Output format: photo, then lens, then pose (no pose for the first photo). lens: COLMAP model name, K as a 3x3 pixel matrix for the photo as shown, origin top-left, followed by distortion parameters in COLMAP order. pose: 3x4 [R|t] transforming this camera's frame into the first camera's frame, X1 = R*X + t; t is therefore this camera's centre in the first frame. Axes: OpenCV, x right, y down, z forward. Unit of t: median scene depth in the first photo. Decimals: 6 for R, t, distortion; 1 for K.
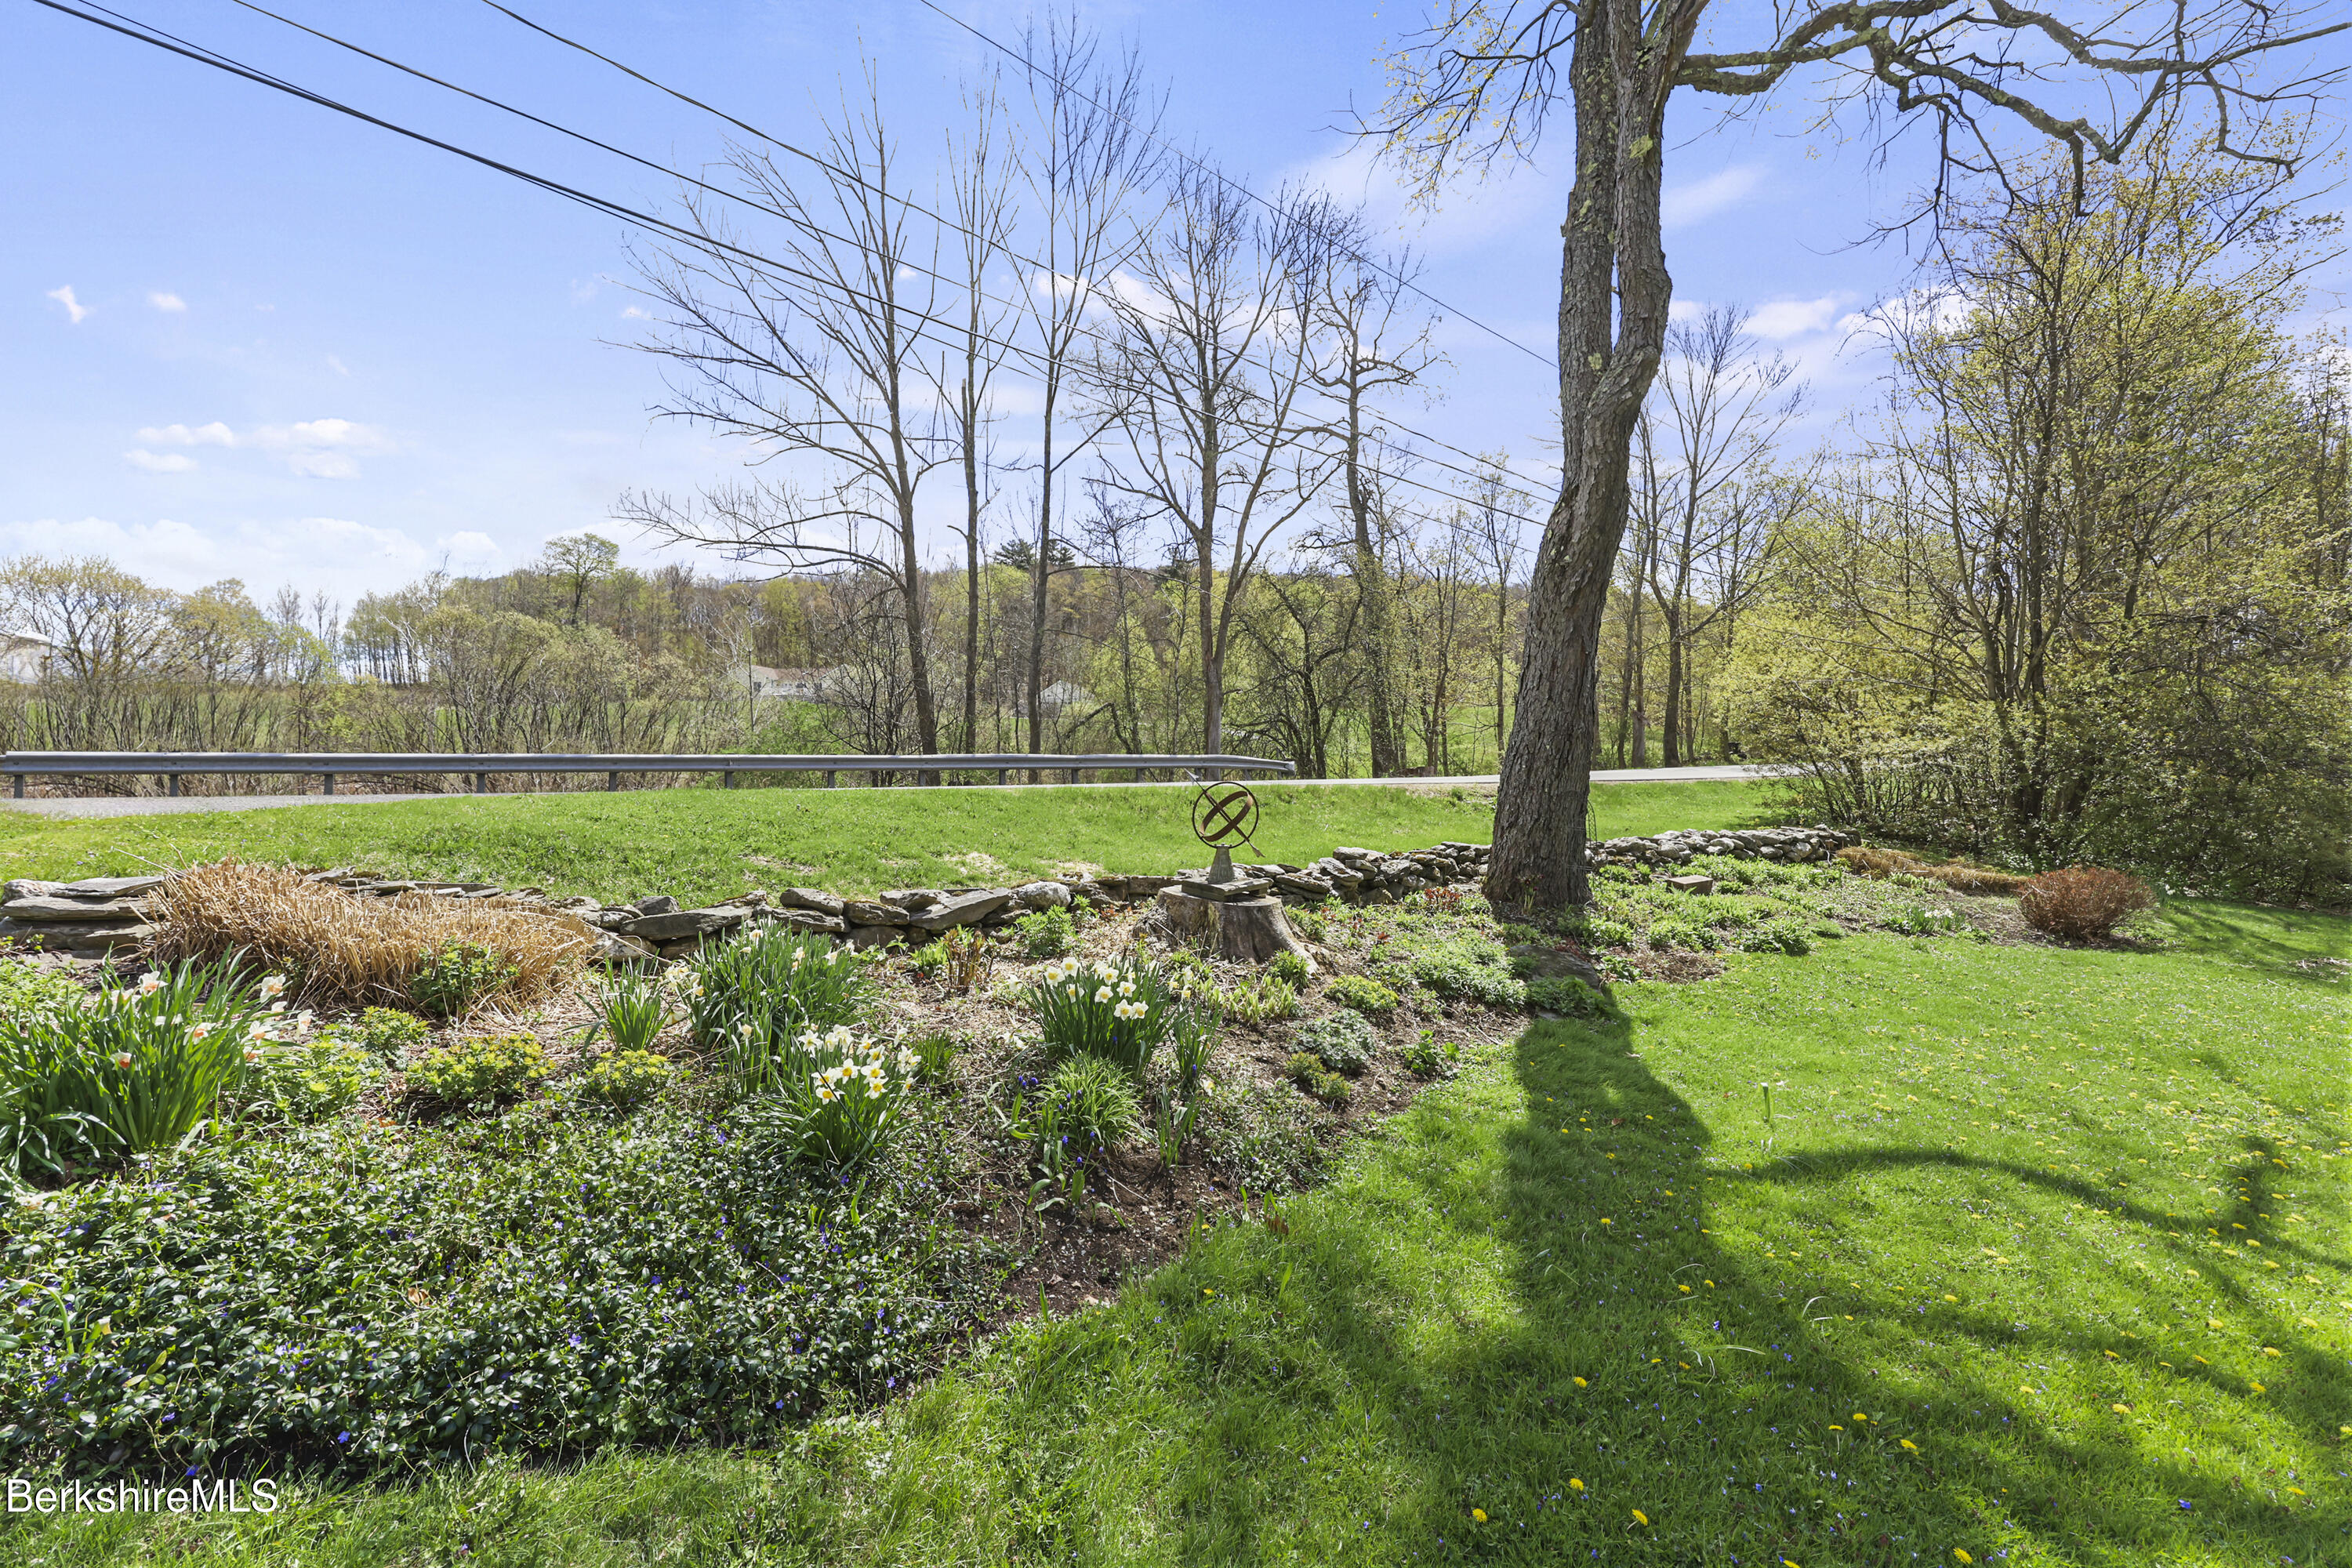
lens RADIAL K [[978.0, 0, 1183.7], [0, 978.0, 764.3], [0, 0, 1]] dist [0.000759, 0.000096]
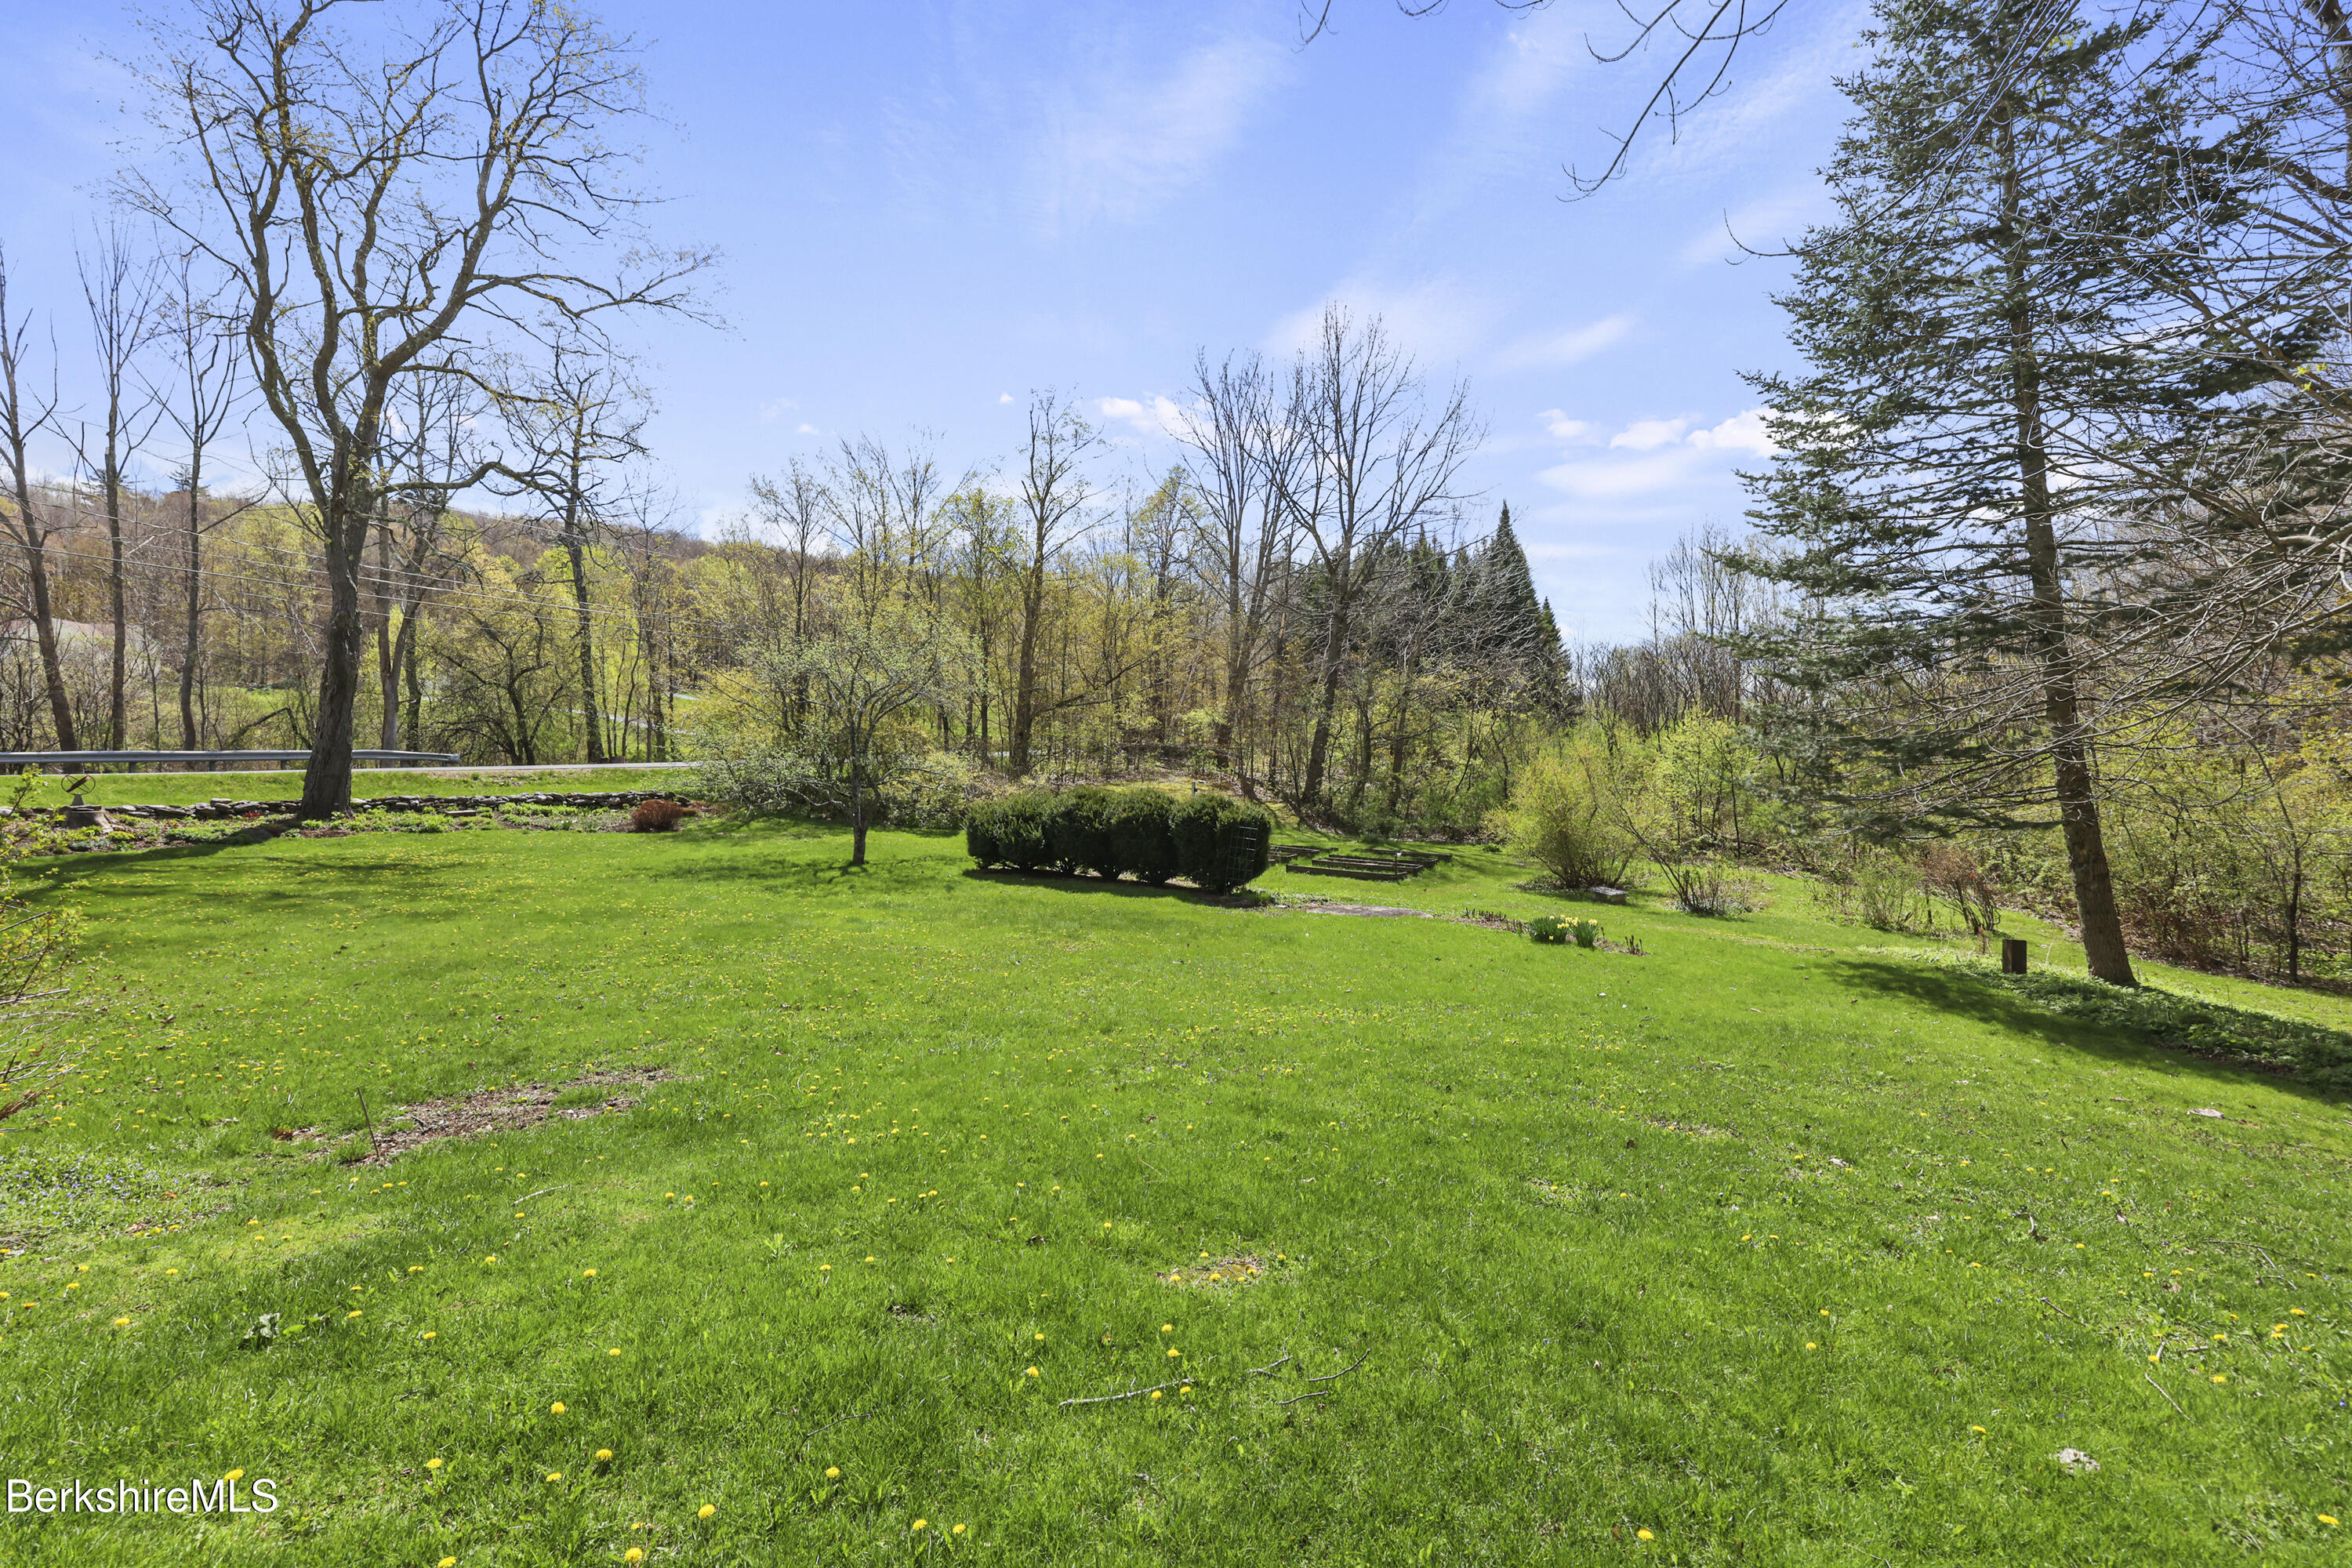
lens RADIAL K [[978.0, 0, 1183.7], [0, 978.0, 764.3], [0, 0, 1]] dist [0.000759, 0.000096]
pose [[0.857354, 0.011565, 0.514598, 0.414366], [-0.017968, 0.999811, 0.007466, -0.031936], [-0.514414, -0.015647, 0.857399, -1.029393]]
